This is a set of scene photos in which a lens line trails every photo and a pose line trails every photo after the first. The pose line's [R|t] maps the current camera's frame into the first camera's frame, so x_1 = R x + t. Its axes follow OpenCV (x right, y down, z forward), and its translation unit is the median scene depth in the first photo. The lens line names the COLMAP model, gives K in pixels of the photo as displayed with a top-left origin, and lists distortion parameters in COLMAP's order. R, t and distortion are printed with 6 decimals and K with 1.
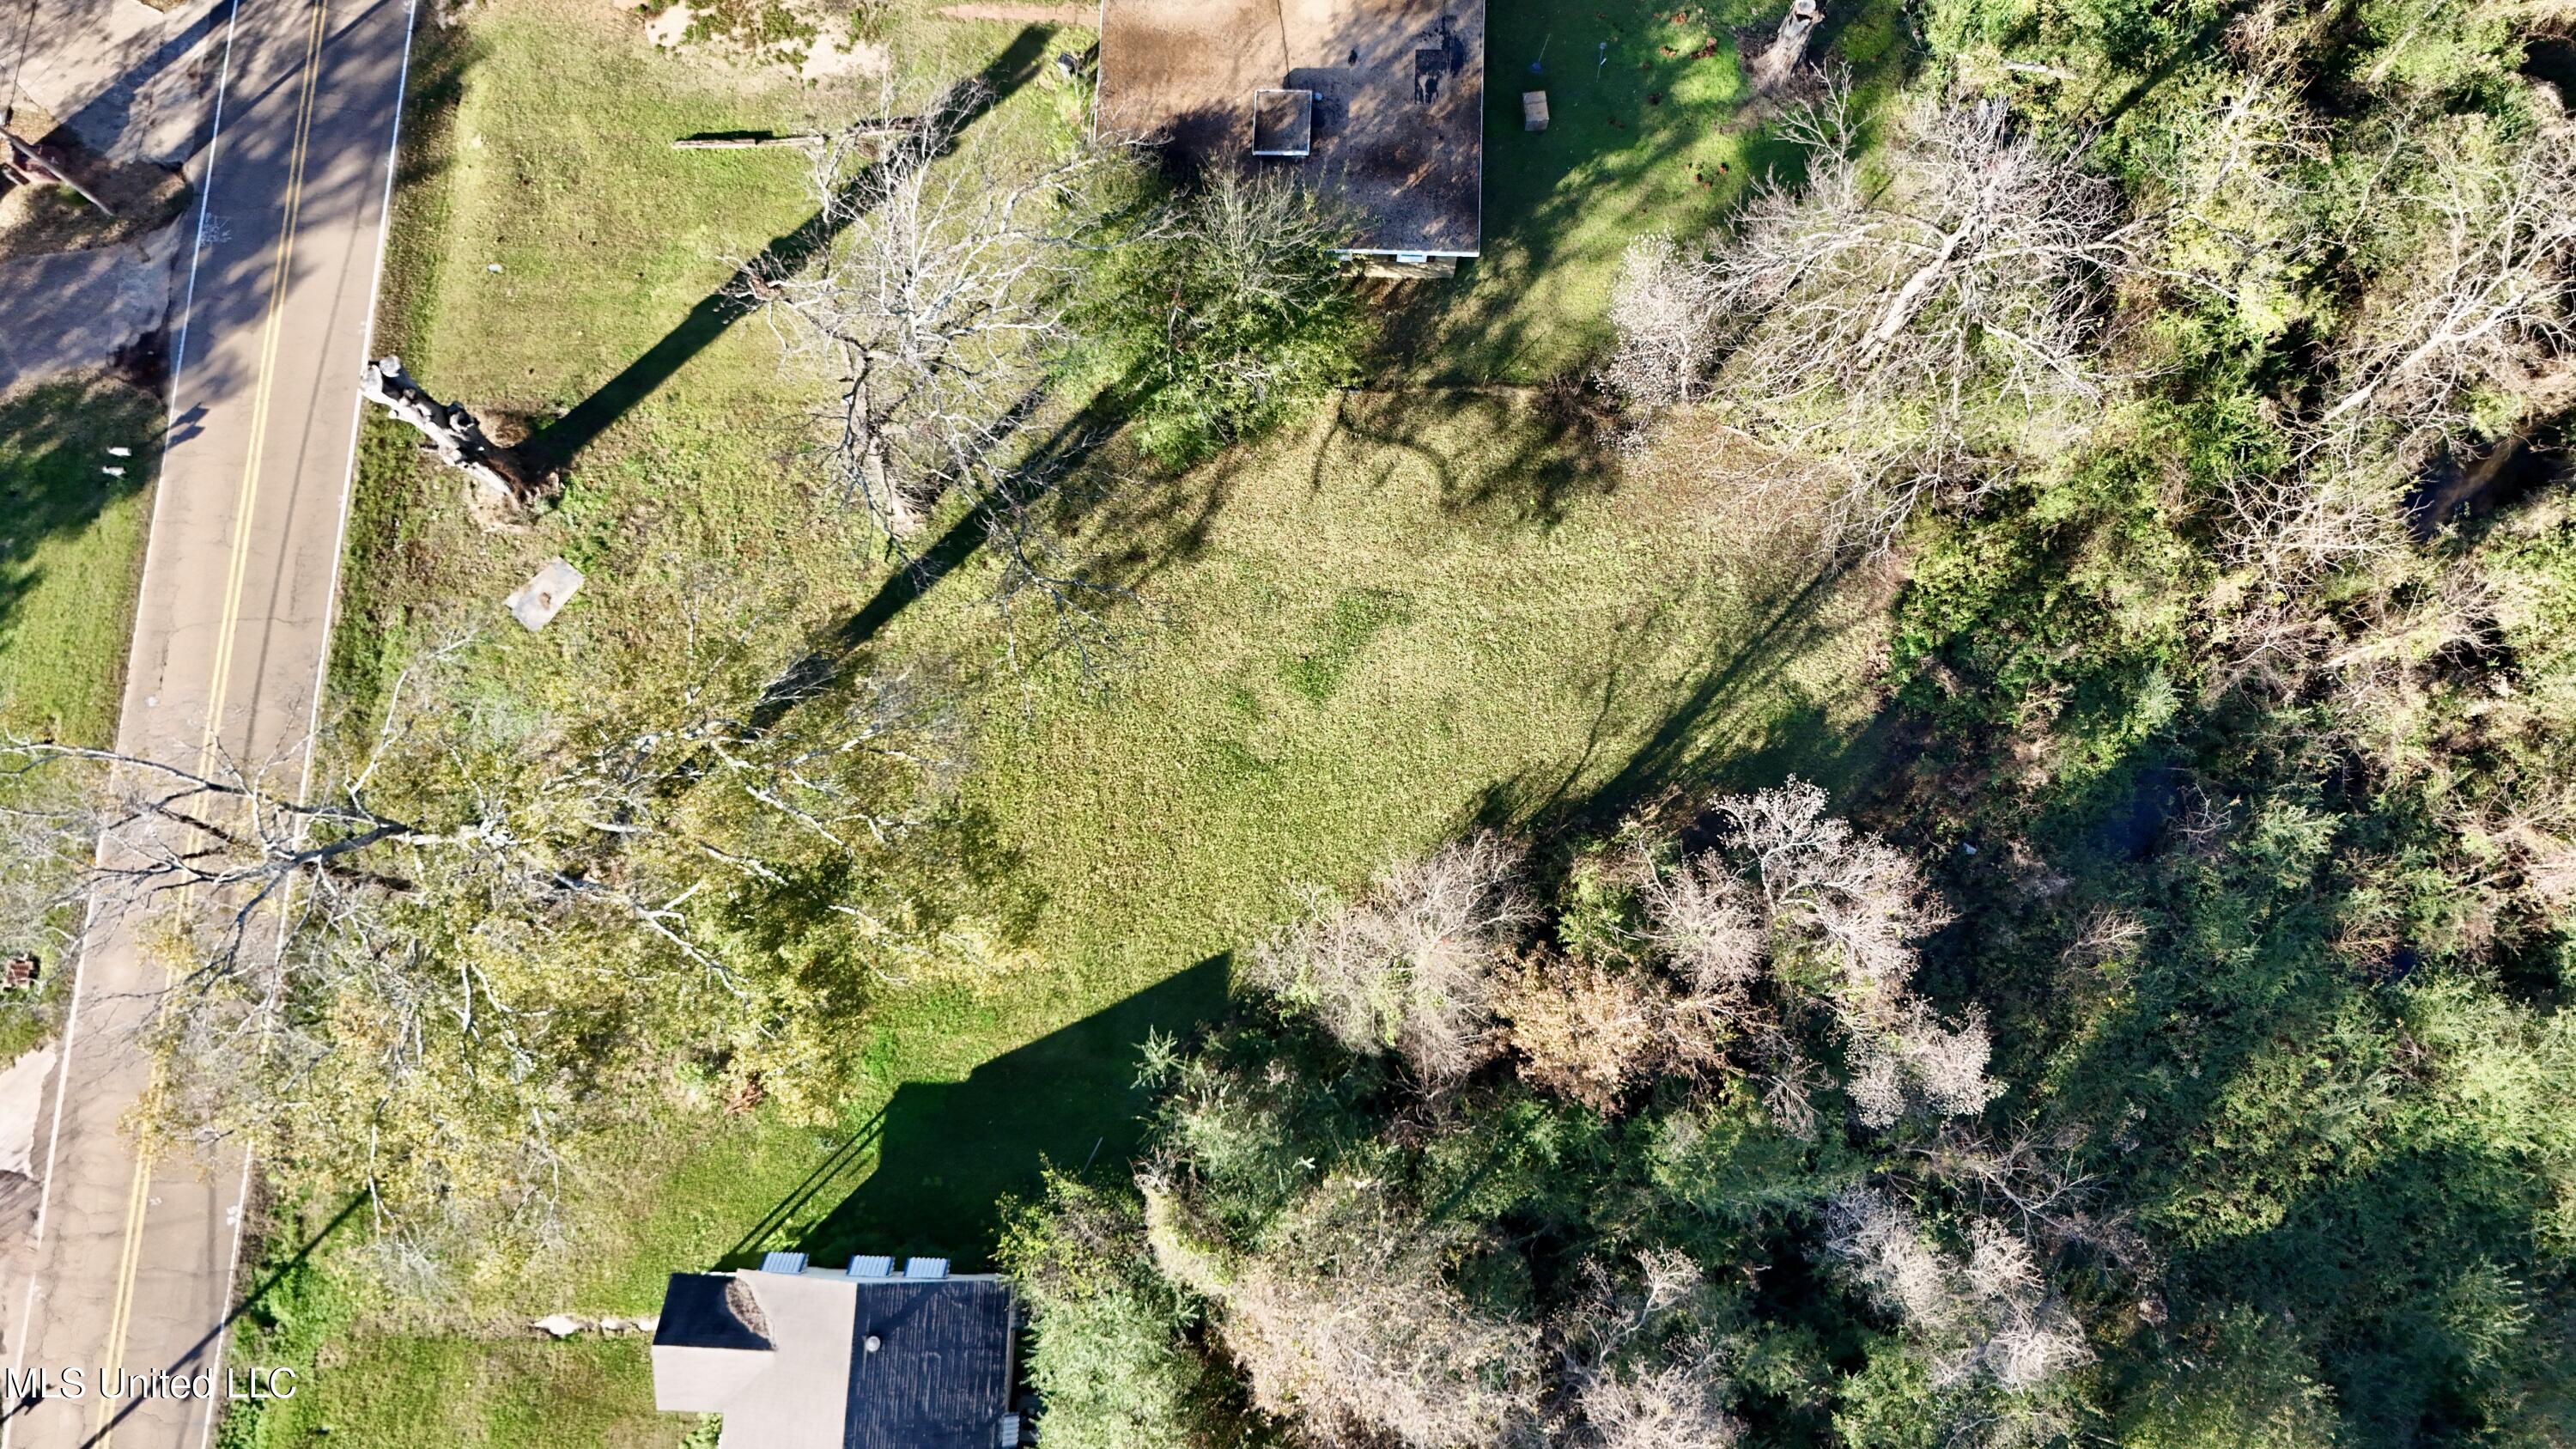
lens RADIAL K [[1919.7, 0, 1296.3], [0, 1919.7, 733.7], [0, 0, 1]] dist [0.055096, -0.040785]
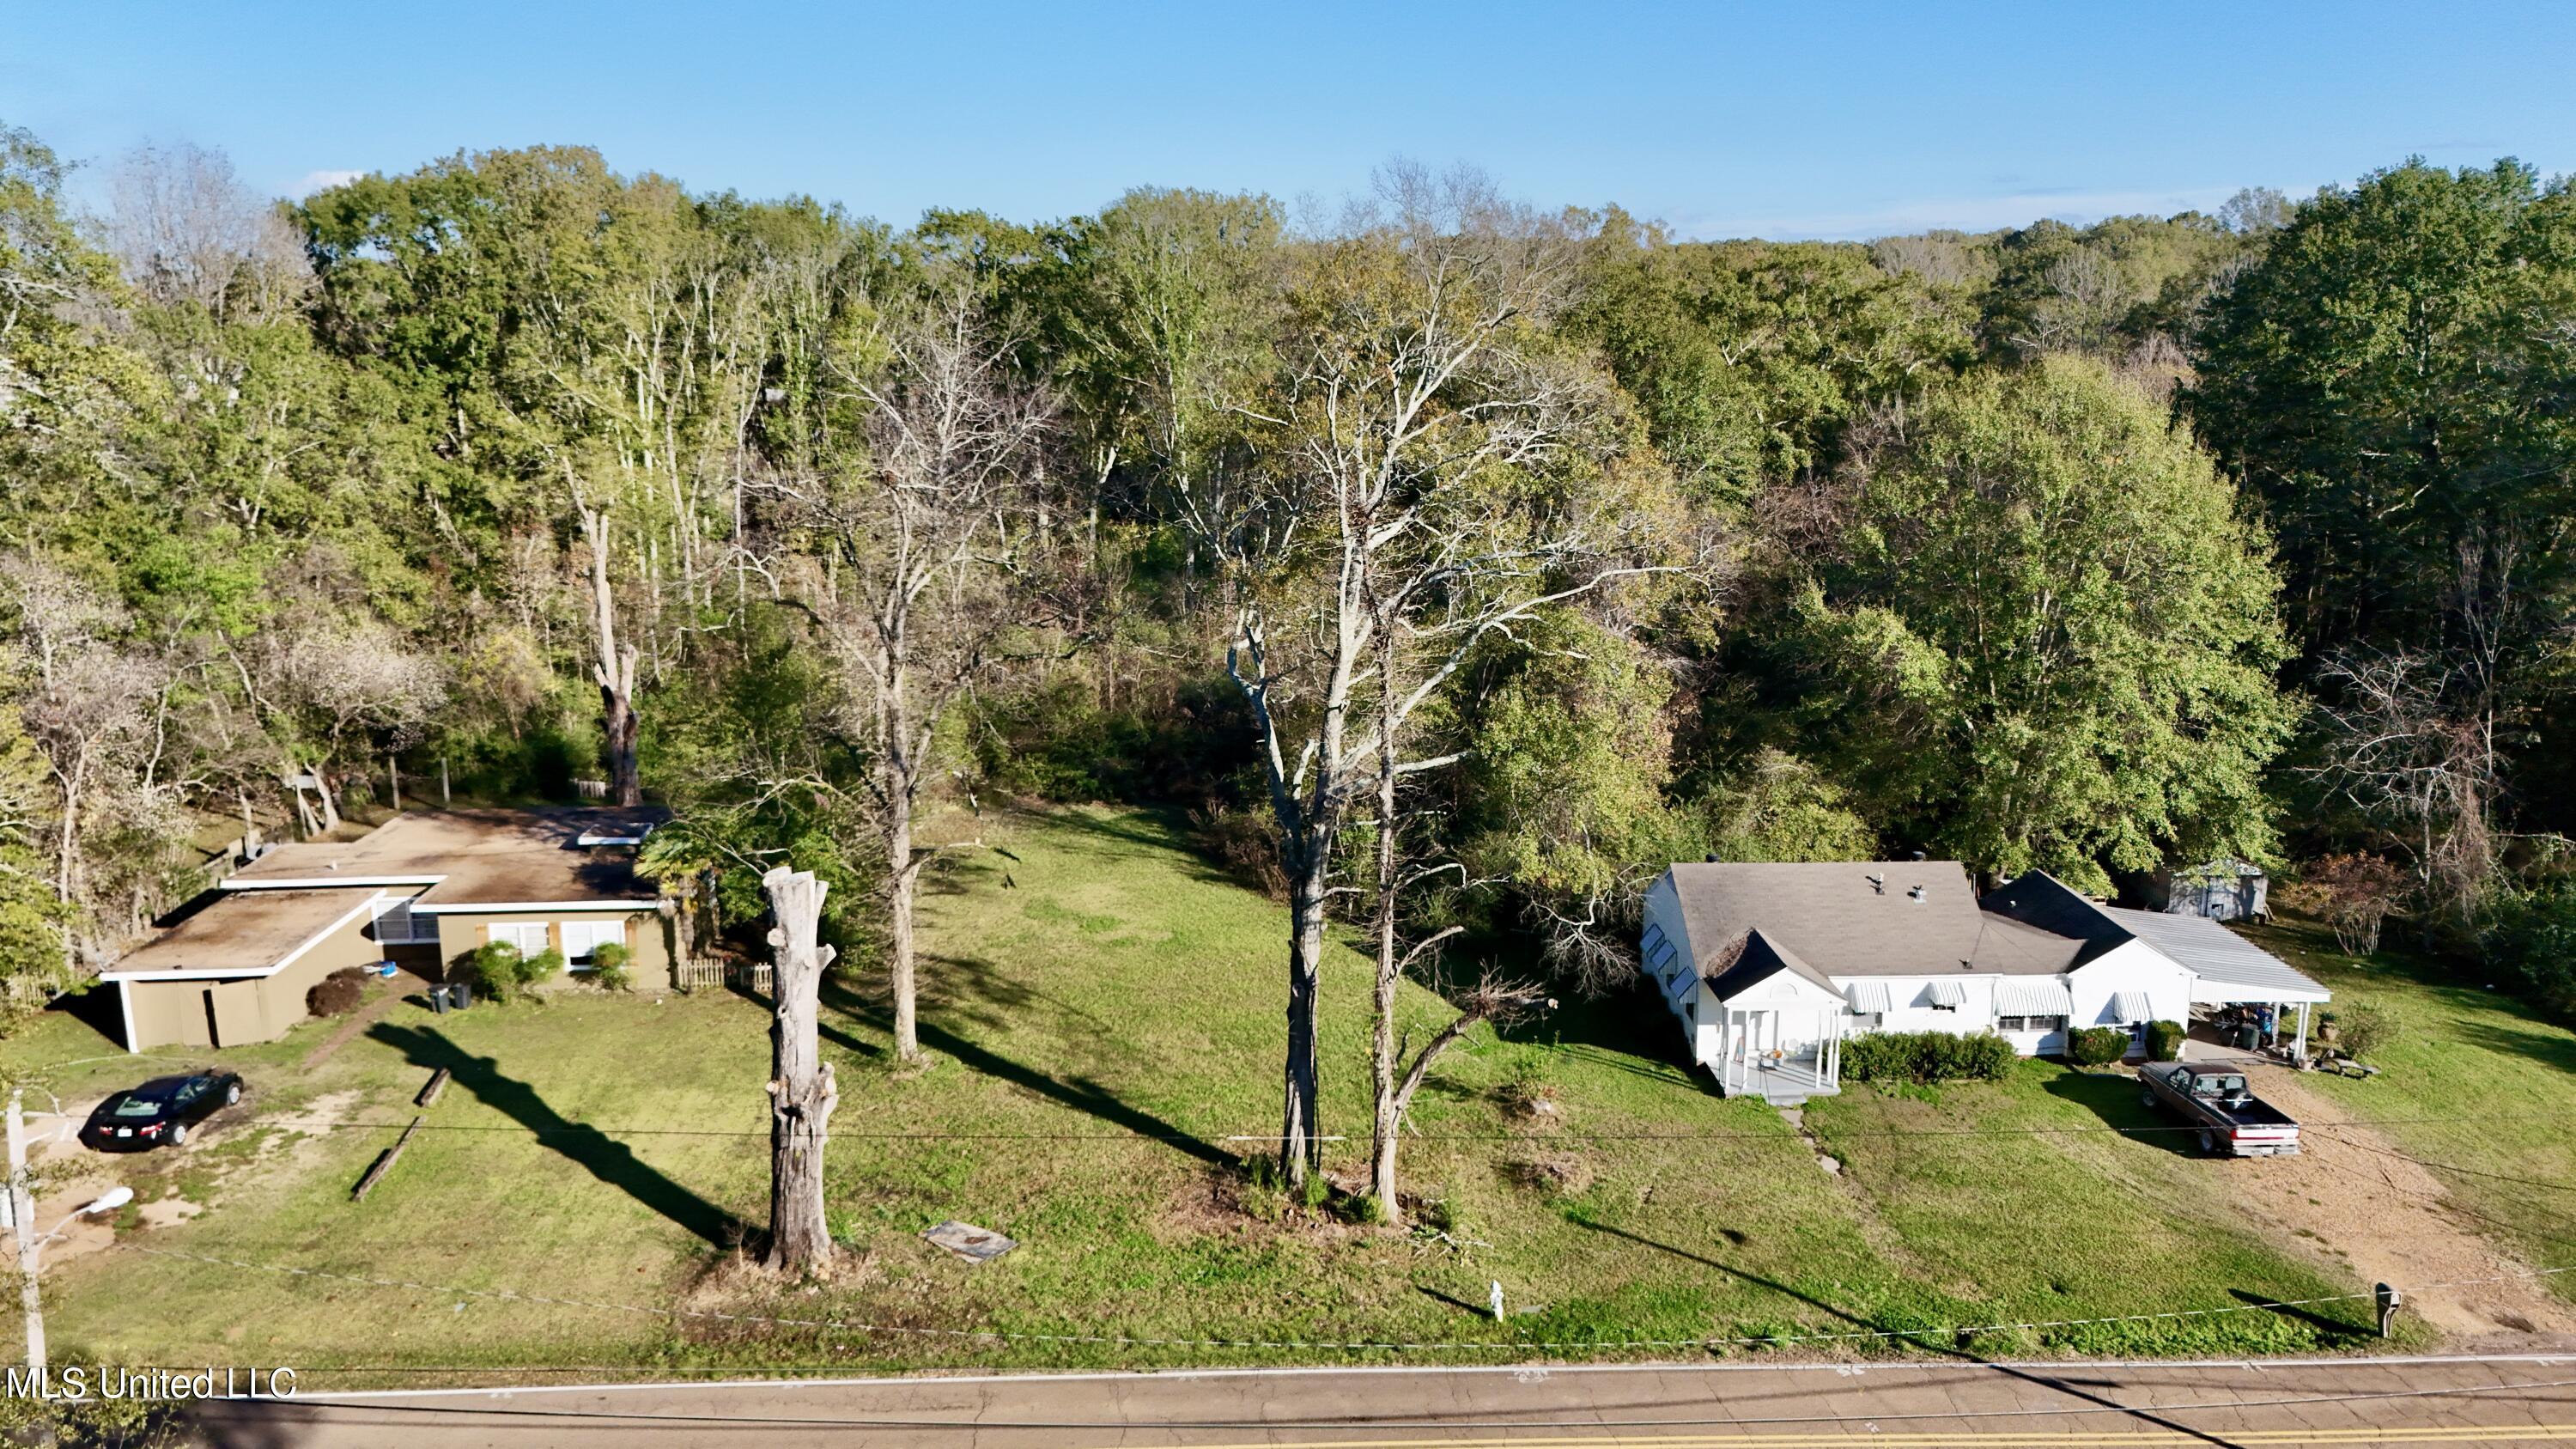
lens RADIAL K [[1919.7, 0, 1294.3], [0, 1919.7, 730.4], [0, 0, 1]] dist [0.055096, -0.040785]
pose [[-0.082306, -0.180856, 0.980060, -1.113891], [0.978360, 0.172656, 0.114025, -0.067717], [-0.189836, 0.968236, 0.162732, 0.659583]]
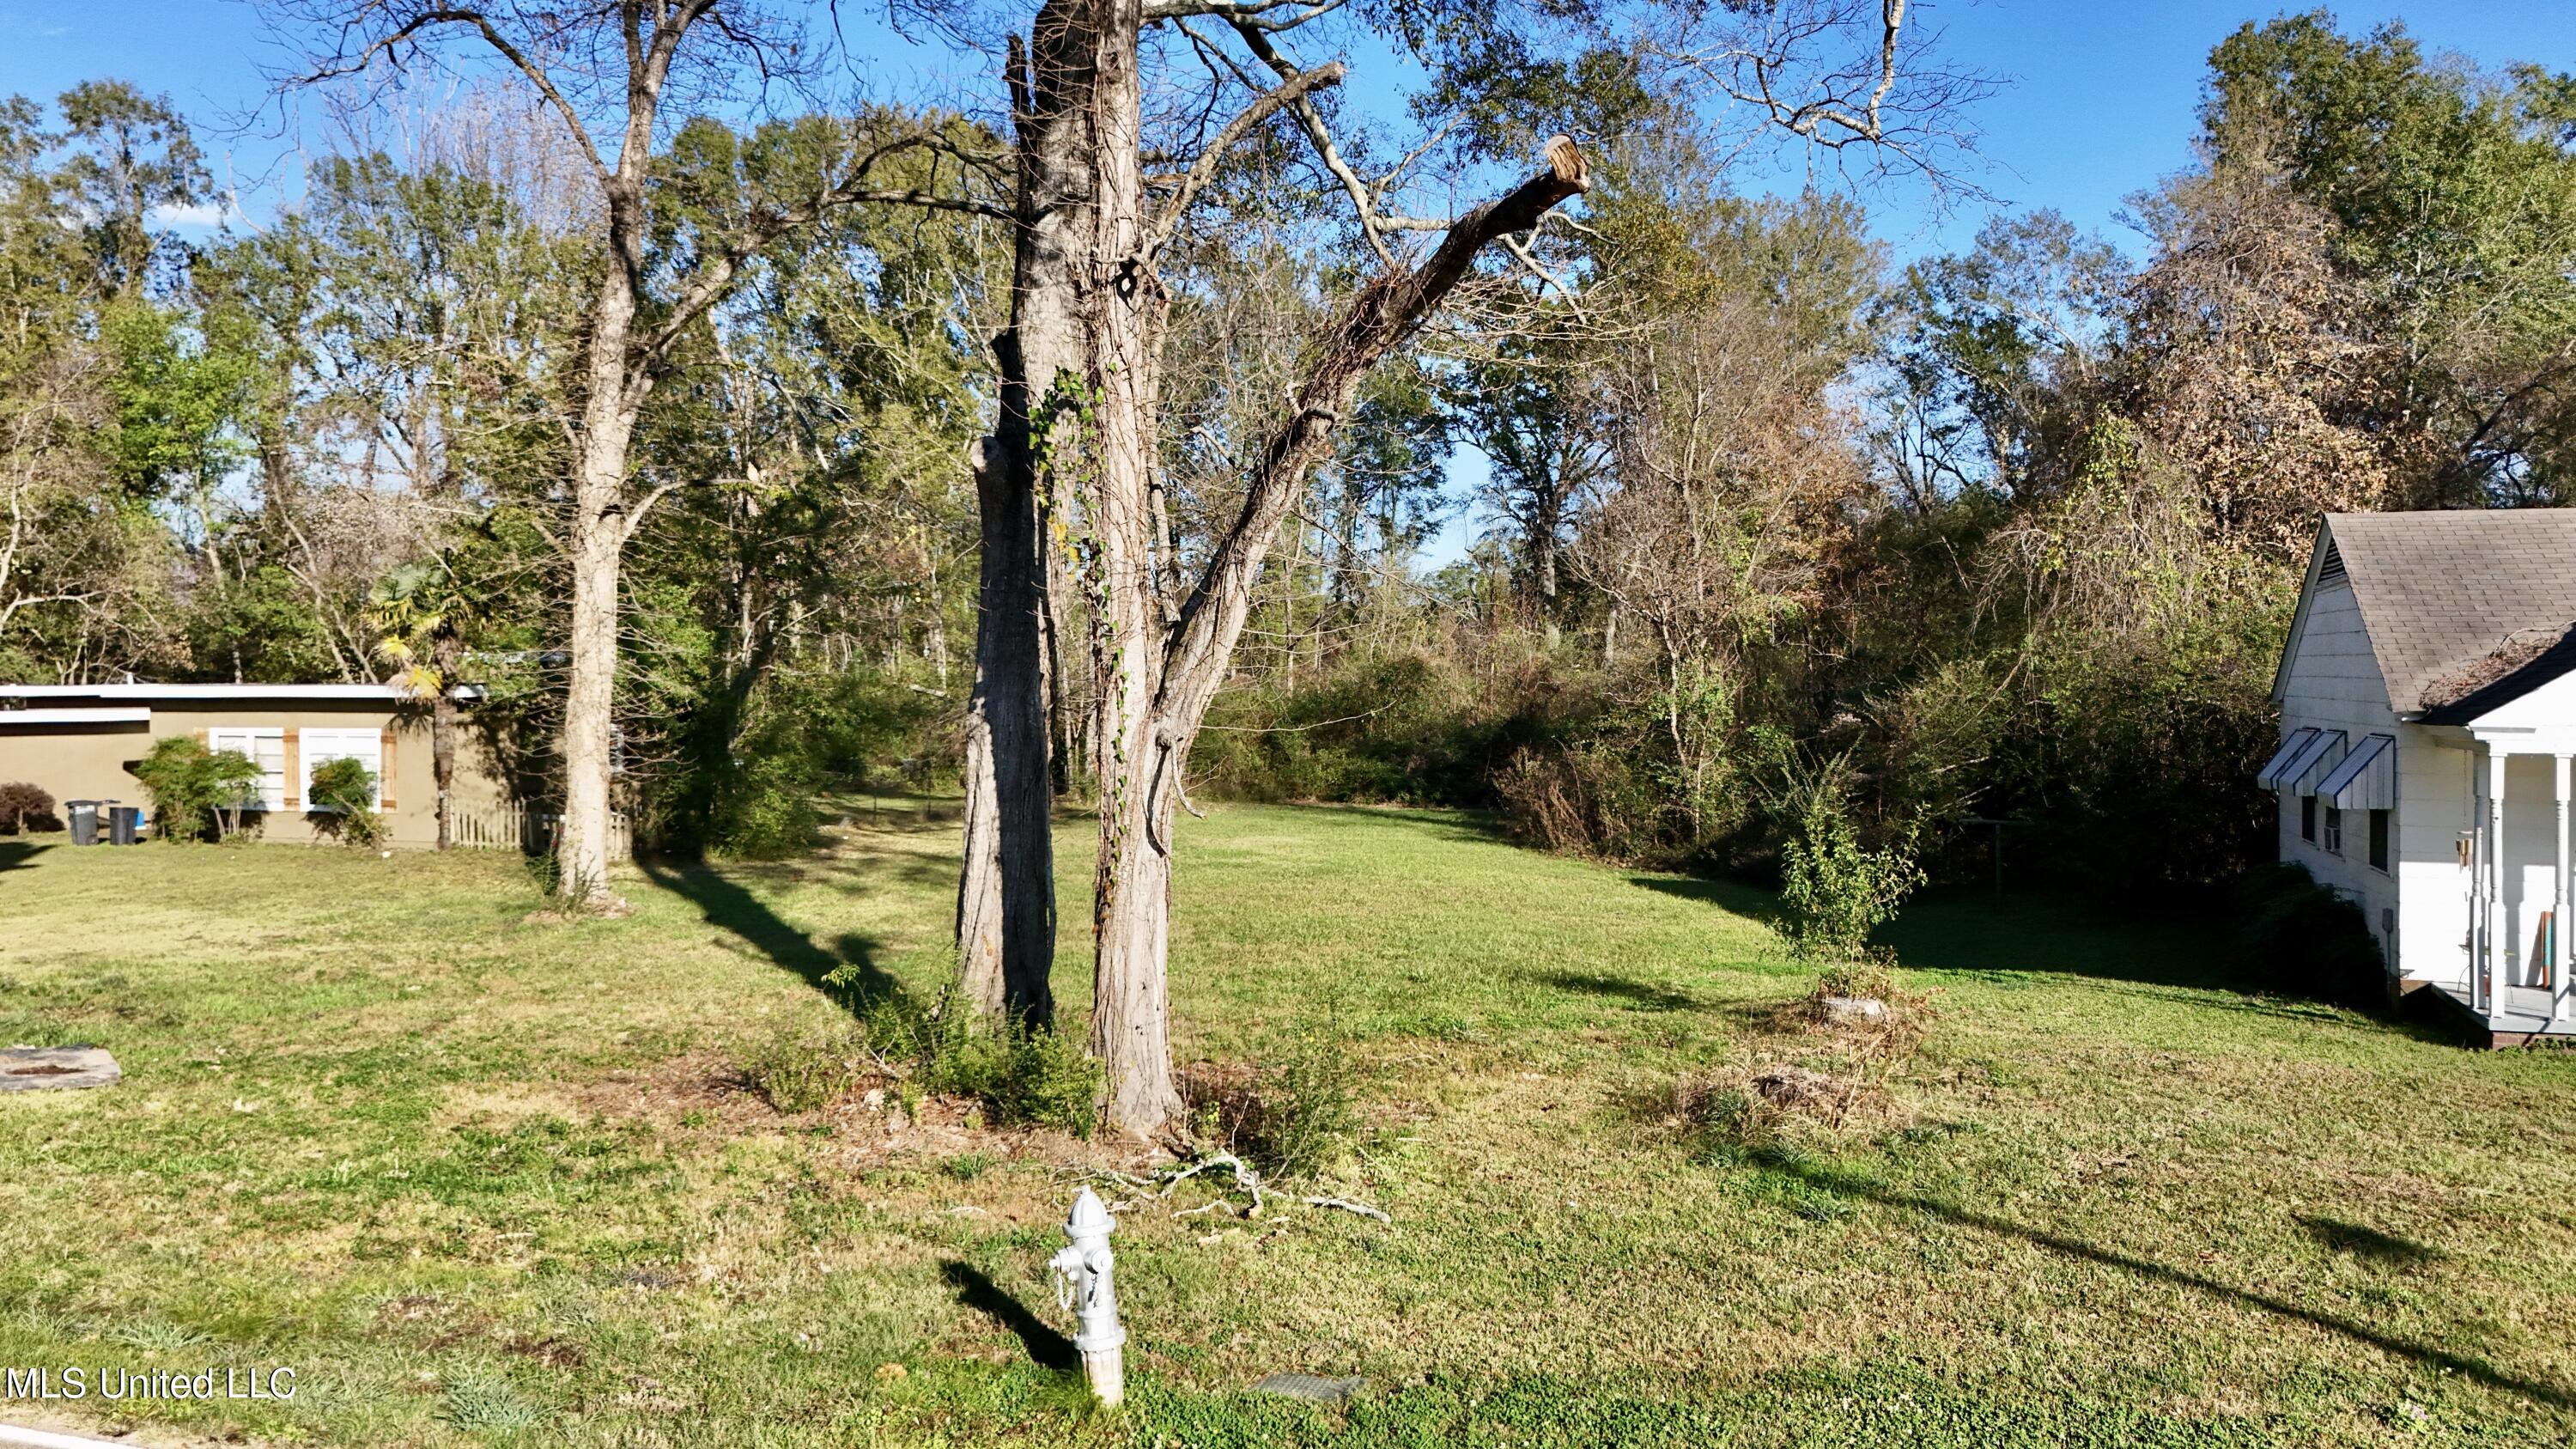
lens RADIAL K [[1919.7, 0, 1288.7], [0, 1919.7, 712.4], [0, 0, 1]] dist [0.055096, -0.040785]
pose [[0.279553, 0.019567, 0.959931, -0.605902], [0.939383, 0.201145, -0.277670, 0.164065], [-0.198518, 0.979366, 0.037850, 0.909255]]
